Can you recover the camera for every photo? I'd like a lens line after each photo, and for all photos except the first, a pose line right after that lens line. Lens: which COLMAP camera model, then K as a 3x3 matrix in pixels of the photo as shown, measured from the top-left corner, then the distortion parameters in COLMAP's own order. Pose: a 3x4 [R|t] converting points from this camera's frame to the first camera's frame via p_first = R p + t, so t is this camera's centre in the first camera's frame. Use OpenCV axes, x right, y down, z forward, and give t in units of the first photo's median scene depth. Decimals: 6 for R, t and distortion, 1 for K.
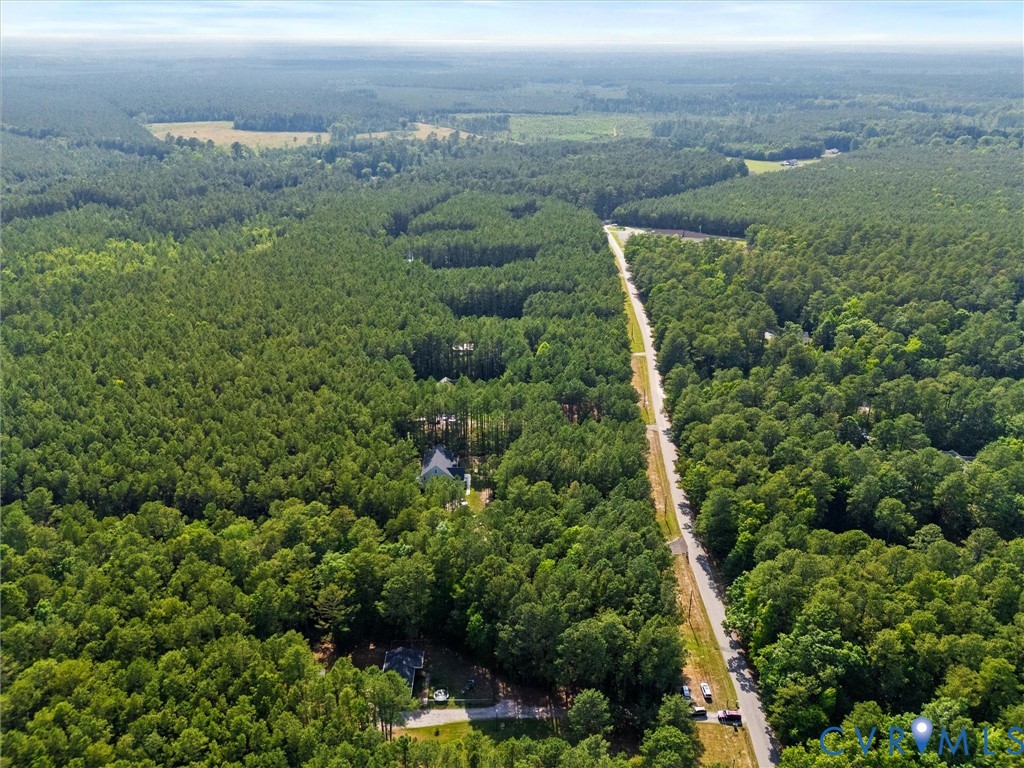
lens RADIAL K [[775.8, 0, 512.0], [0, 775.8, 384.0], [0, 0, 1]] dist [0.005582, 0.002408]
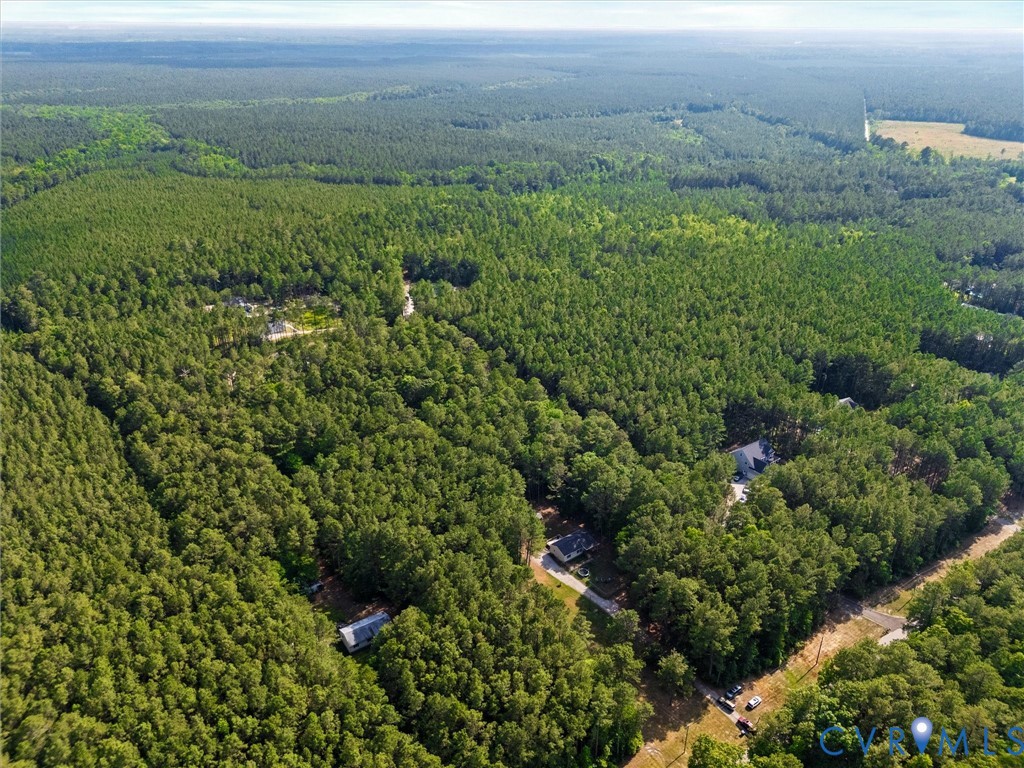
lens RADIAL K [[775.8, 0, 512.0], [0, 775.8, 384.0], [0, 0, 1]] dist [0.005582, 0.002408]
pose [[0.586788, 0.339551, -0.735109, 0.624285], [-0.329939, 0.929313, 0.165886, -0.070832], [0.739473, 0.145201, 0.657341, -0.012272]]
